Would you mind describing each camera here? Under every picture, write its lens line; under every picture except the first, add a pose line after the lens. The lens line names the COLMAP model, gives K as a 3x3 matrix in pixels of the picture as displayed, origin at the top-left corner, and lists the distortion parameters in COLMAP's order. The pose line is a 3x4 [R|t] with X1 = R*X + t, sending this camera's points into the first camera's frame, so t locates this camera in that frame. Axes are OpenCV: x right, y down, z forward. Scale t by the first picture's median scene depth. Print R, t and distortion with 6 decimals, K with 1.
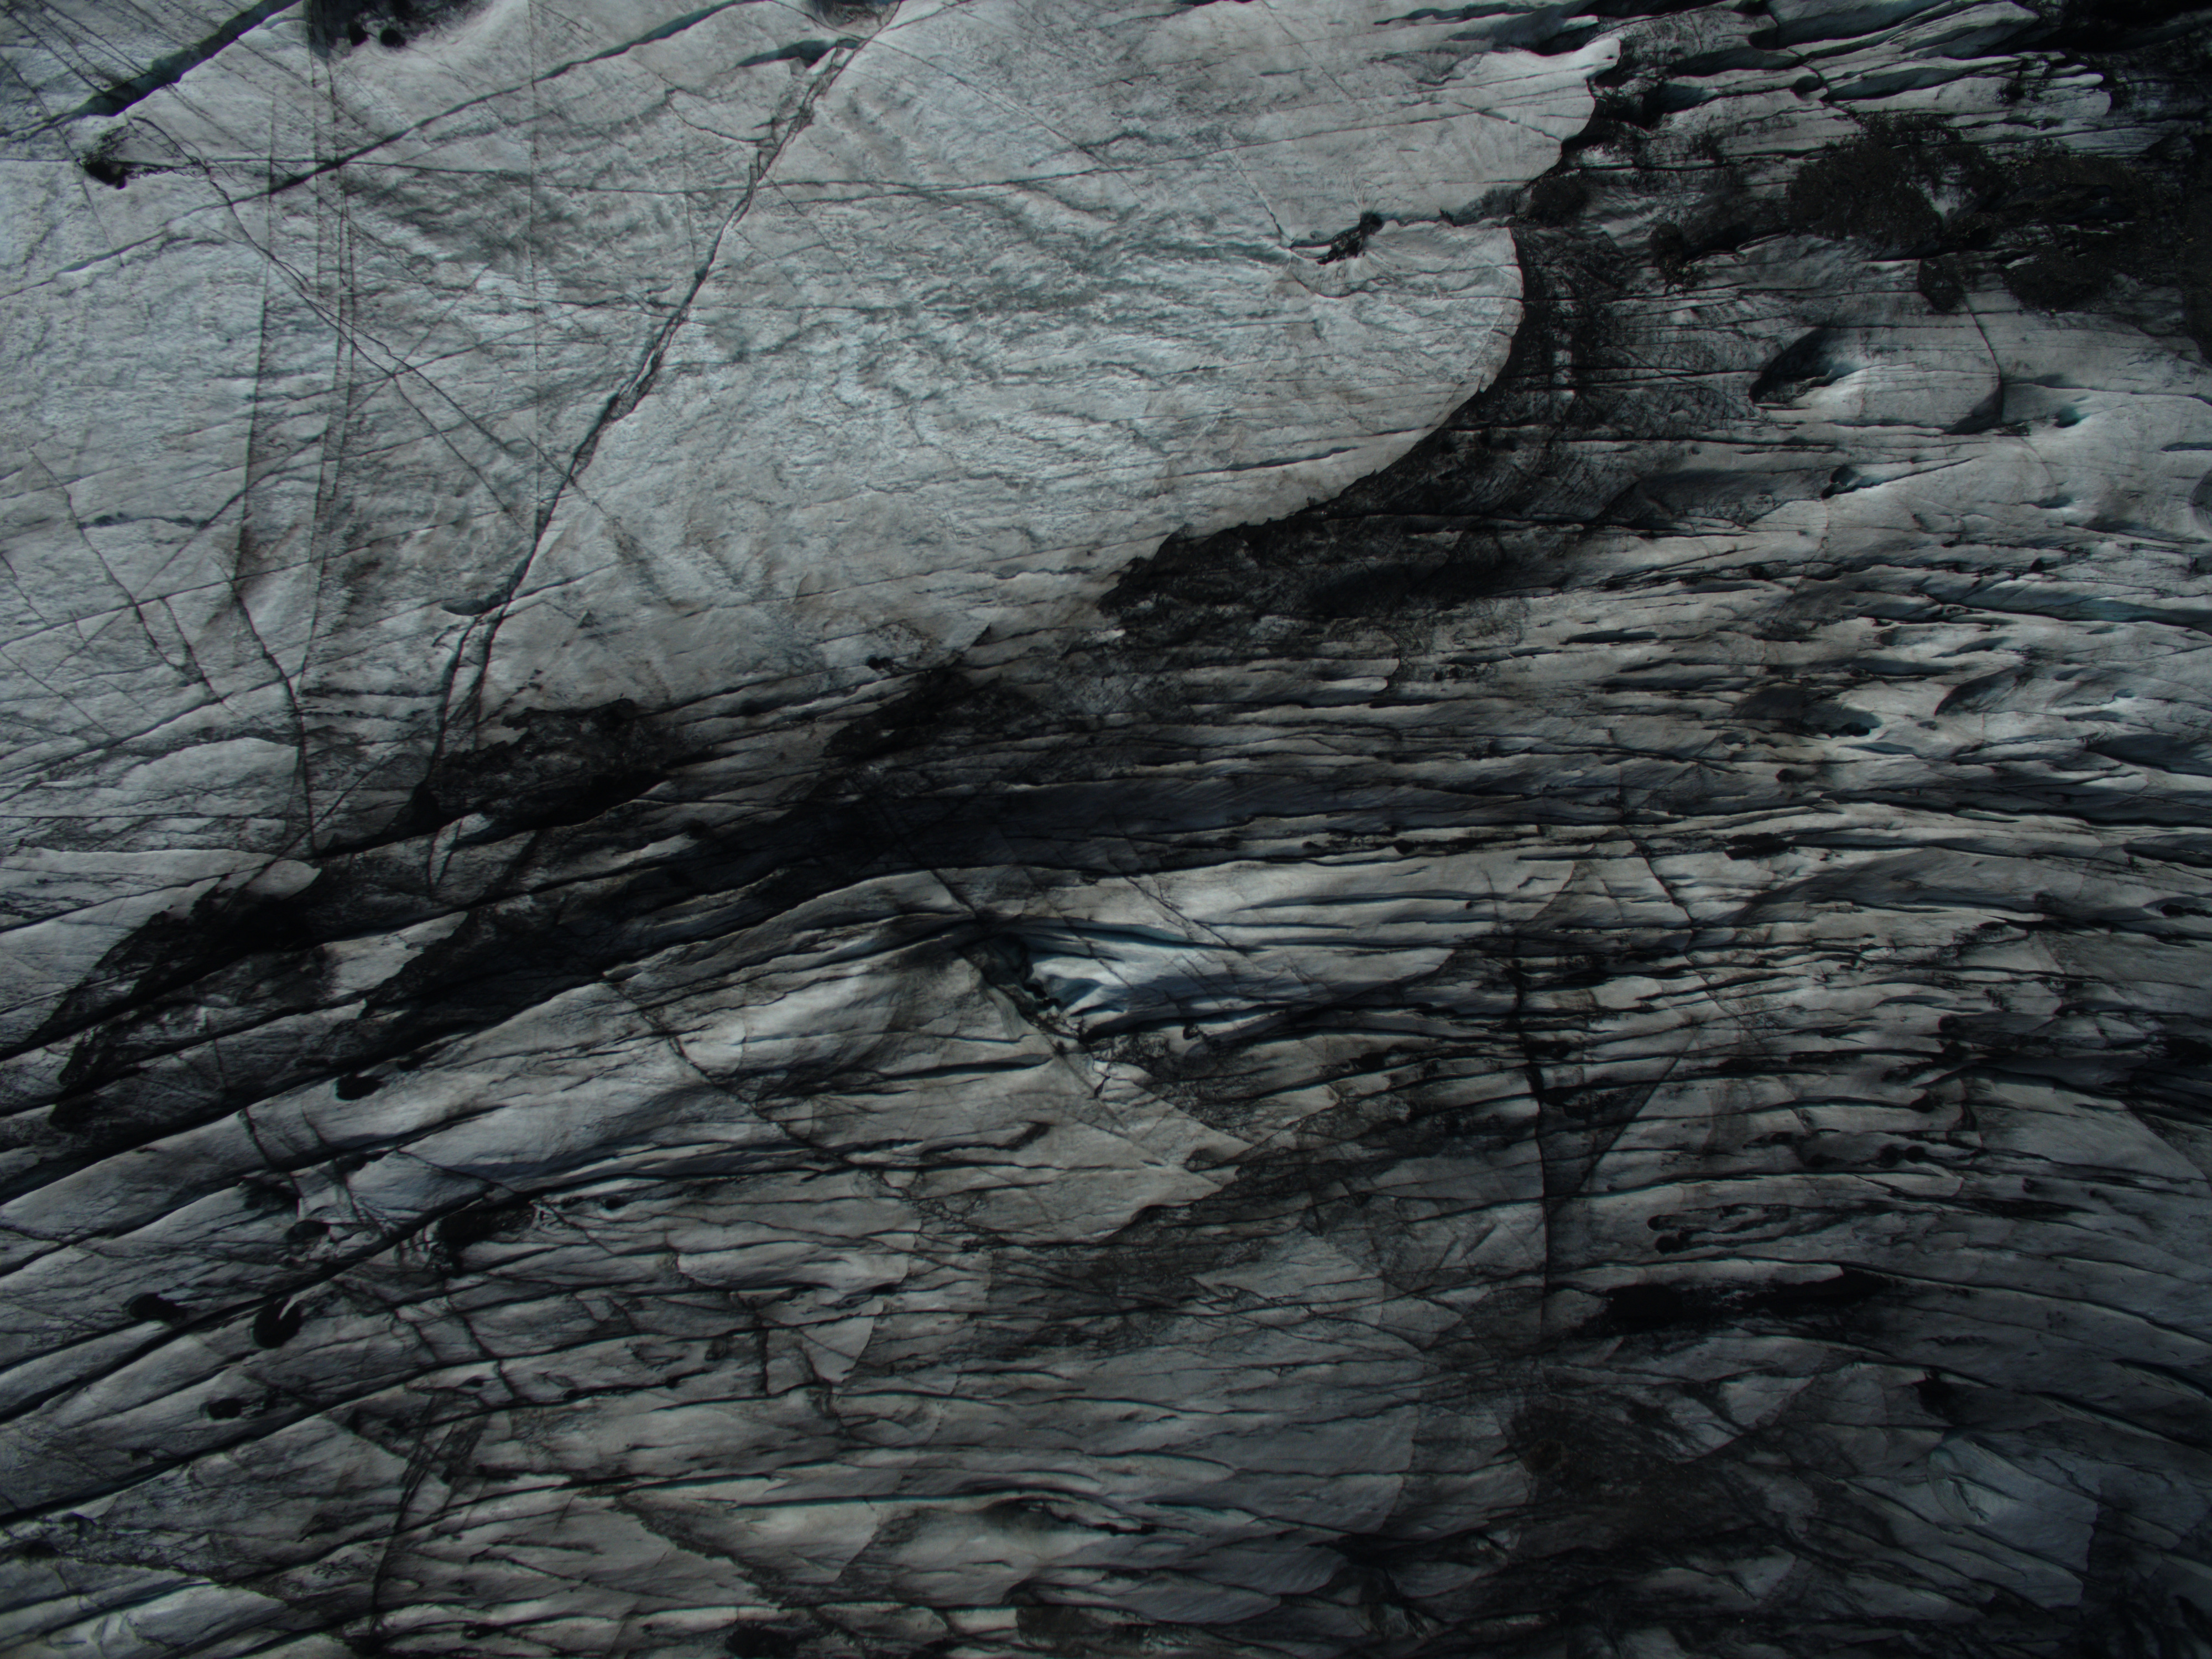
lens RADIAL K [[1313.0, 0, 1106.0], [0, 1313.0, 829.5], [0, 0, 1]] dist [-0.115829, 0.091572]
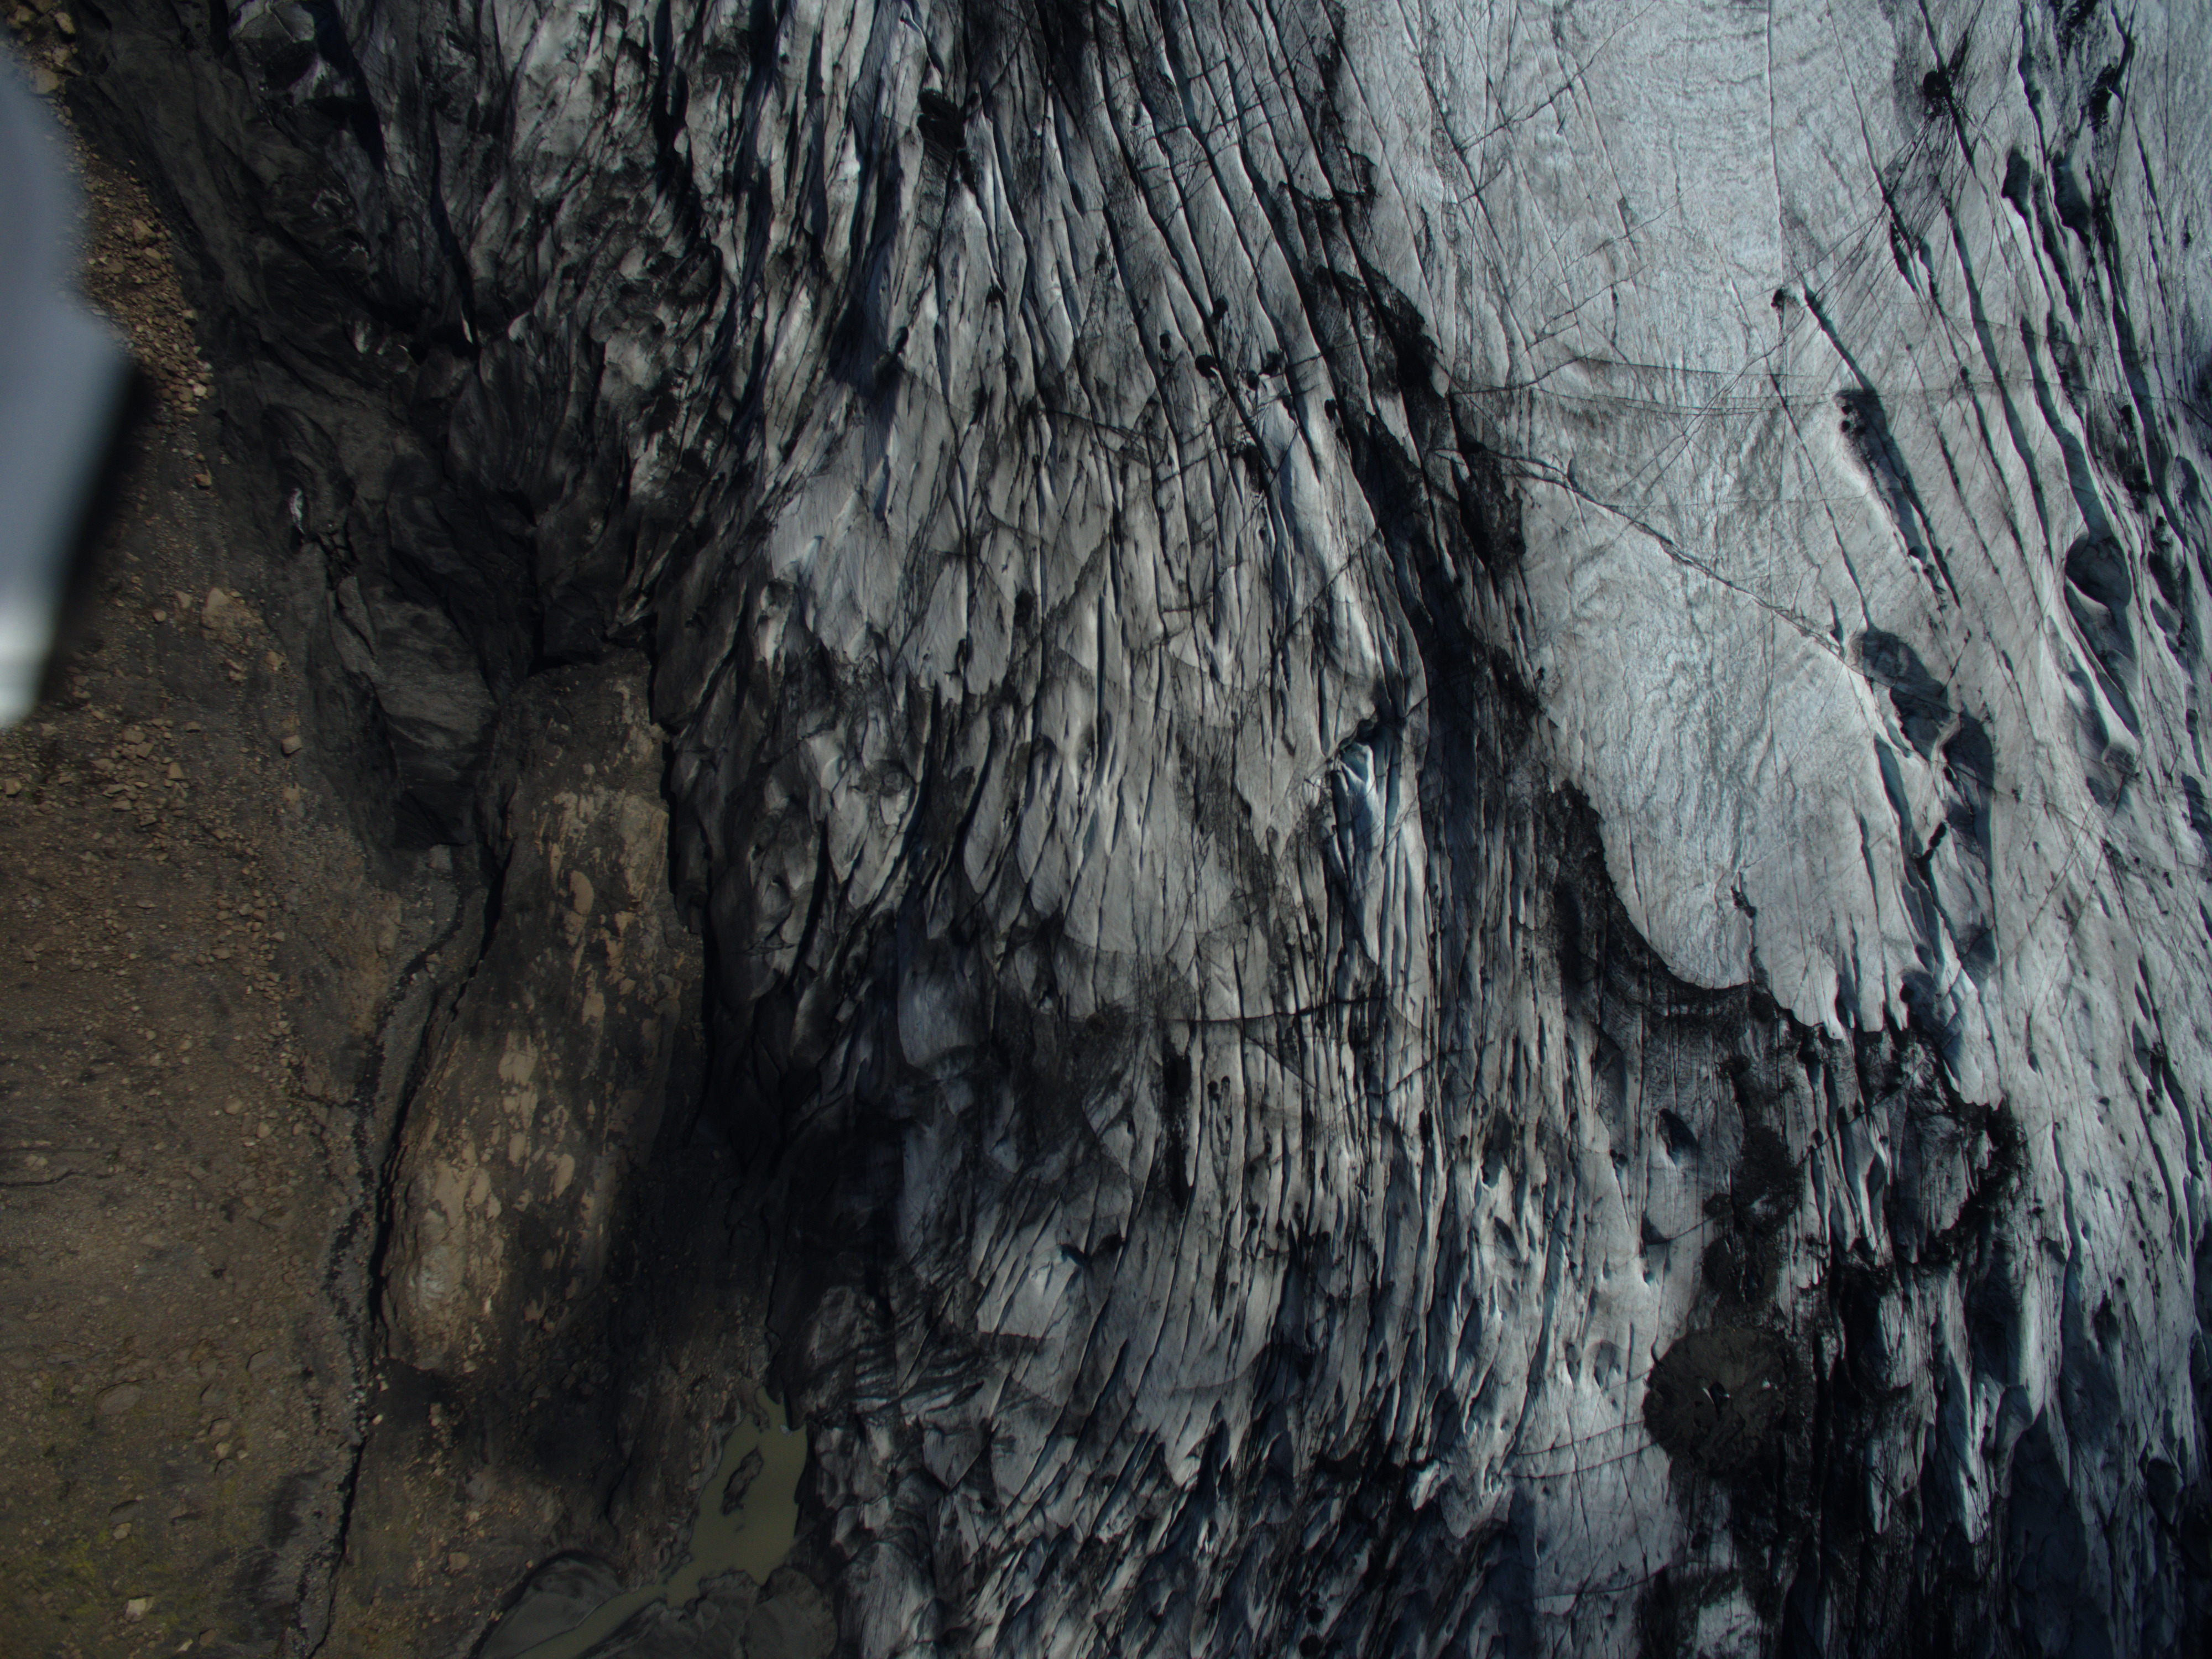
lens RADIAL K [[1332.1, 0, 1113.9], [0, 1332.1, 824.4], [0, 0, 1]] dist [-0.117552, 0.103863]
pose [[0.013712, 0.998786, 0.047319, -0.039097], [-0.999902, 0.013835, -0.002264, 0.504111], [-0.002916, -0.047283, 0.998877, -0.982414]]
